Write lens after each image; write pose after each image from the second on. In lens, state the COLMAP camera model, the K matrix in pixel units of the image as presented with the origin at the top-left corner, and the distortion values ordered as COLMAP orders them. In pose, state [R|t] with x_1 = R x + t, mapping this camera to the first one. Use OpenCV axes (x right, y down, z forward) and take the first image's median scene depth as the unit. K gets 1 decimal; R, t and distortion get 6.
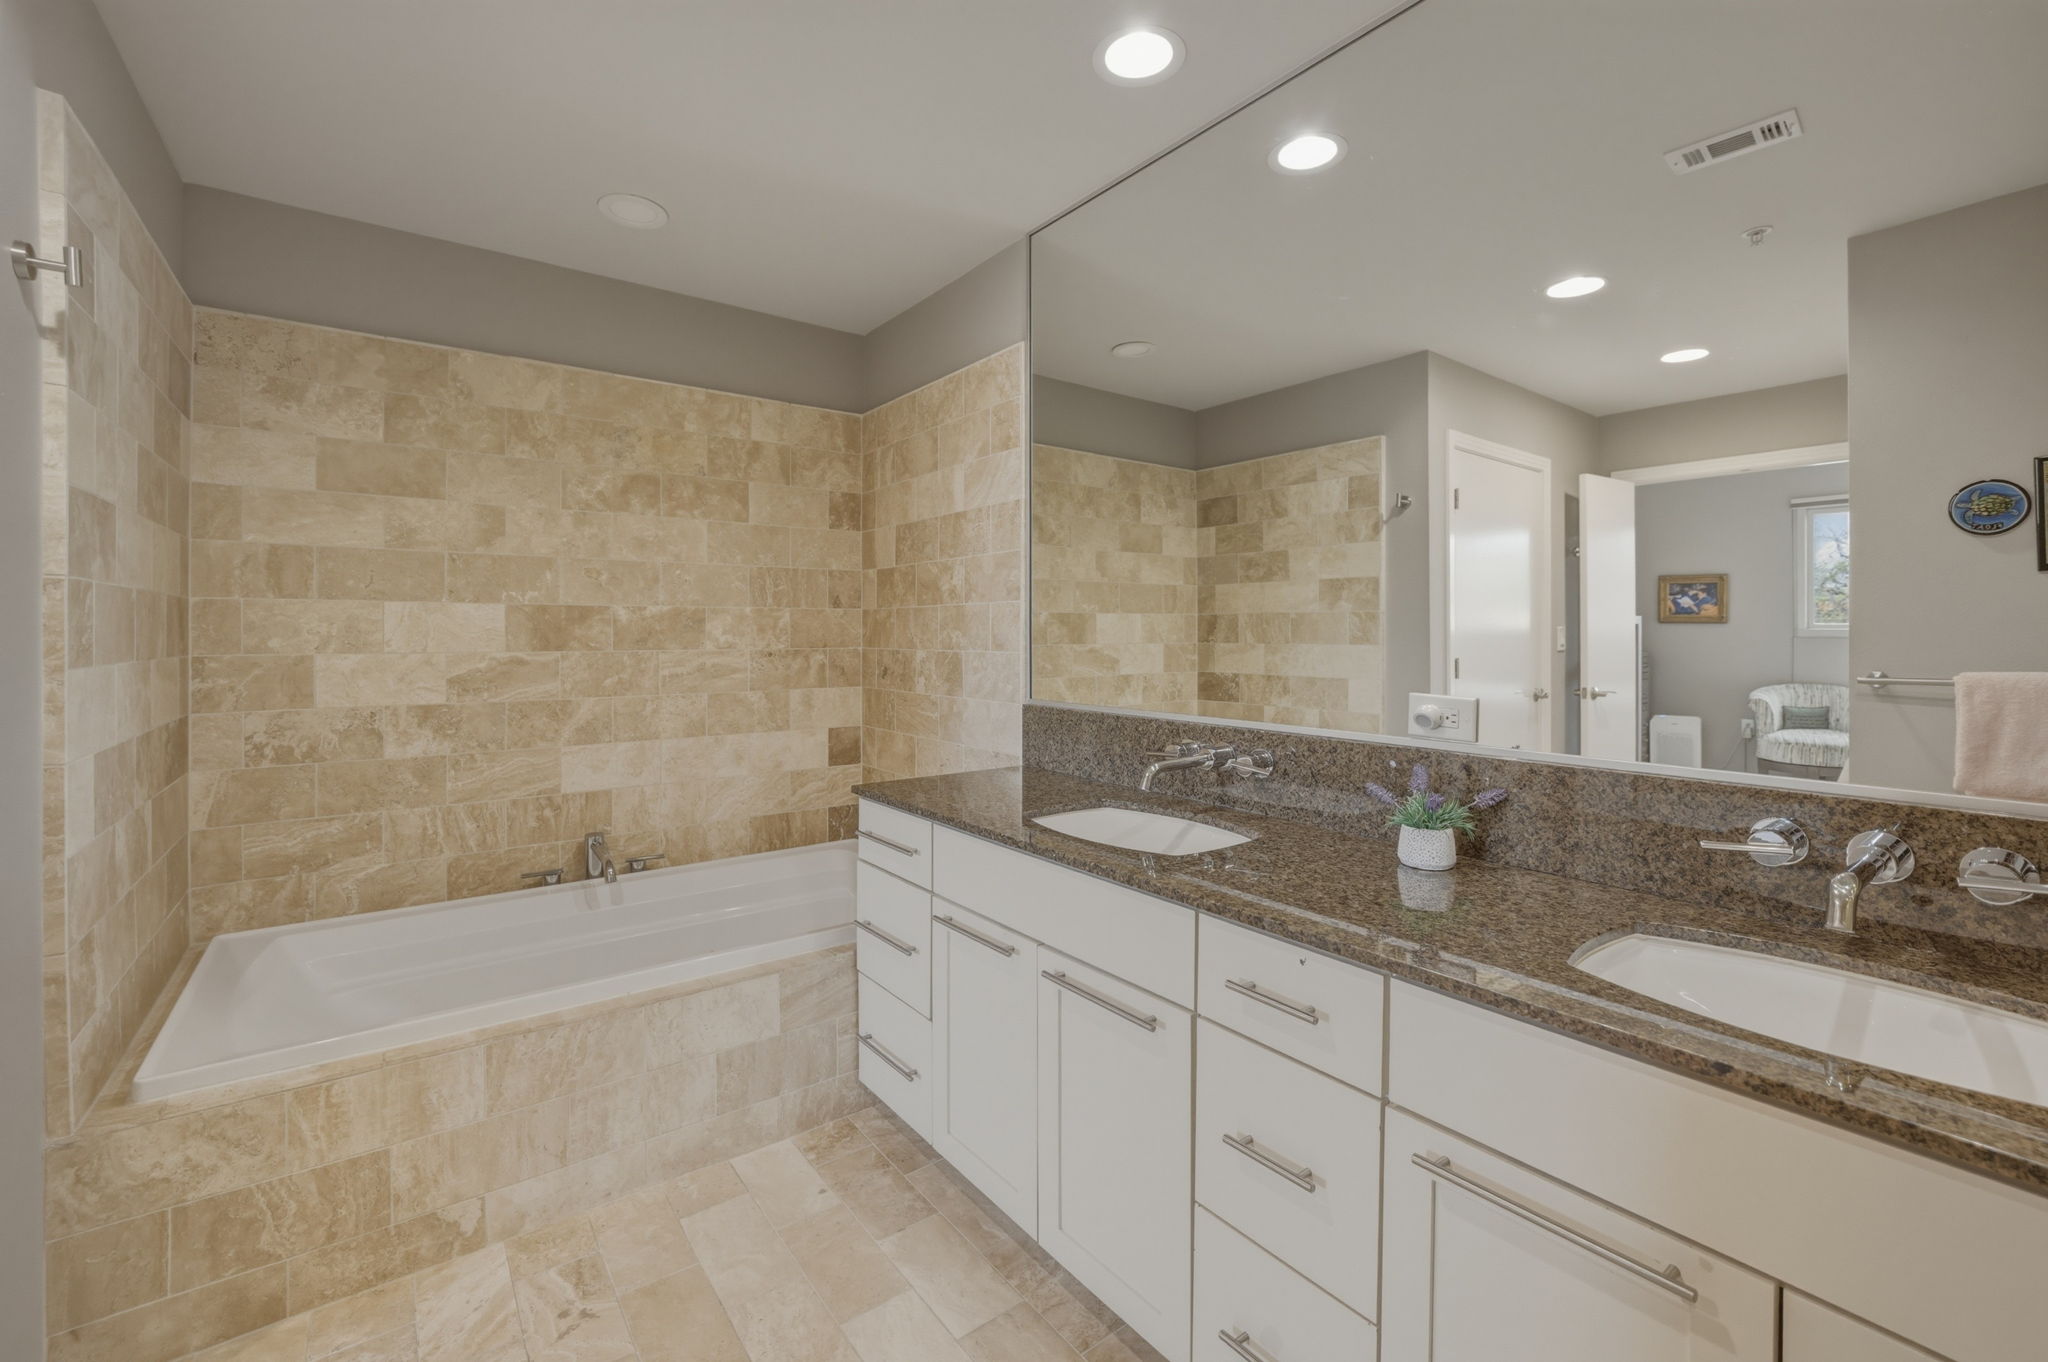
lens RADIAL K [[857.8, 0, 1025.0], [0, 857.8, 643.7], [0, 0, 1]] dist [-0.002187, -0.000089]
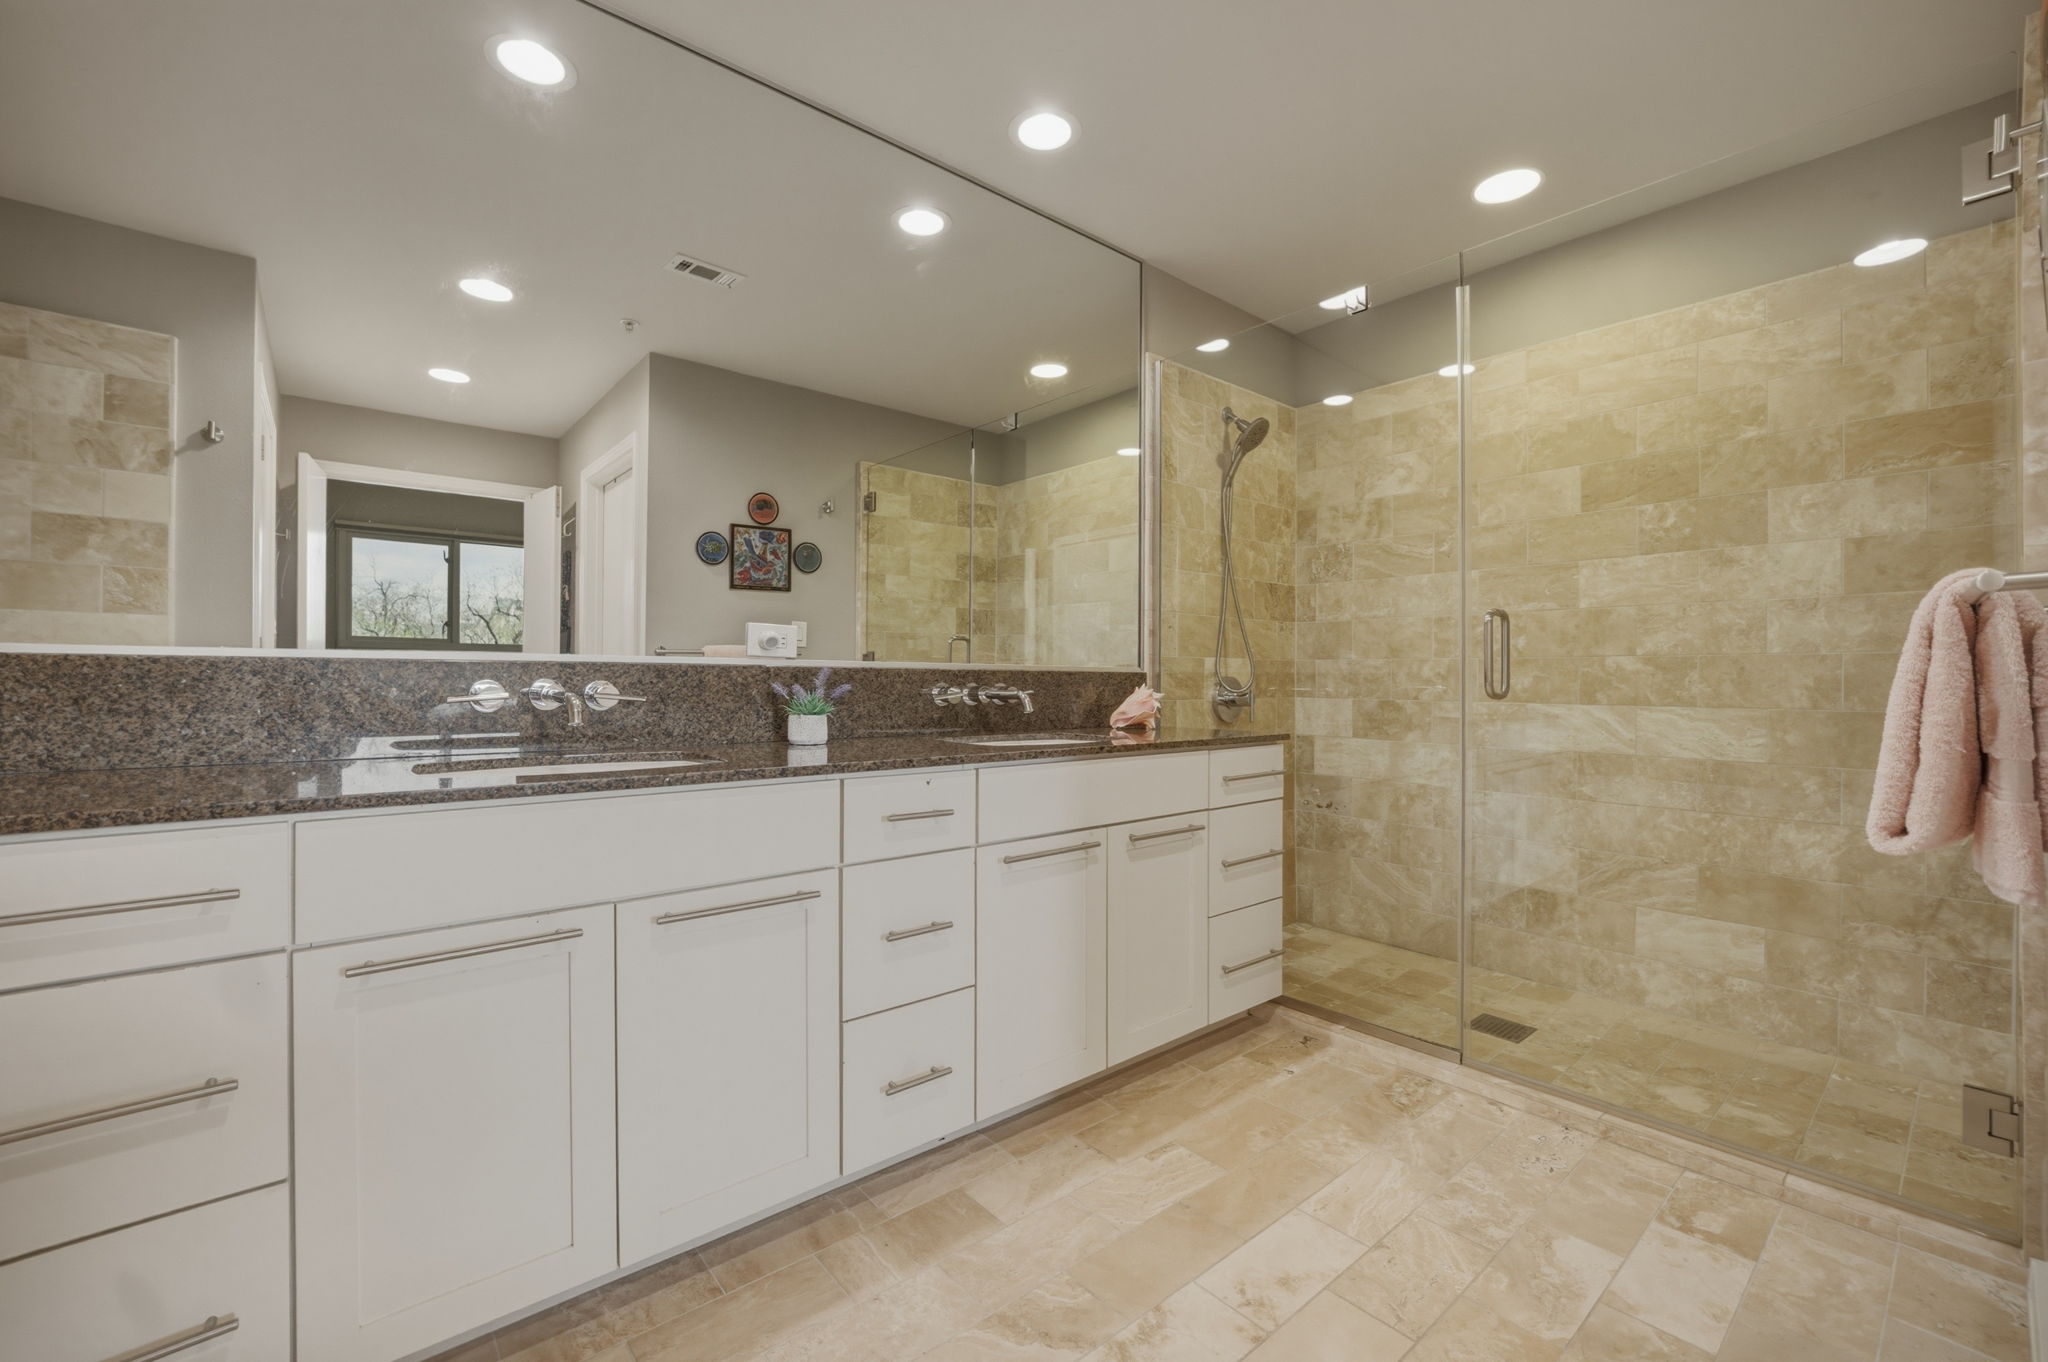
lens RADIAL K [[859.8, 0, 1018.2], [0, 859.8, 692.6], [0, 0, 1]] dist [-0.008530, 0.000213]
pose [[-0.049077, -0.012115, 0.998721, -0.704709], [0.007751, 0.999892, 0.012511, 0.125958], [-0.998765, 0.008355, -0.048978, 0.569937]]
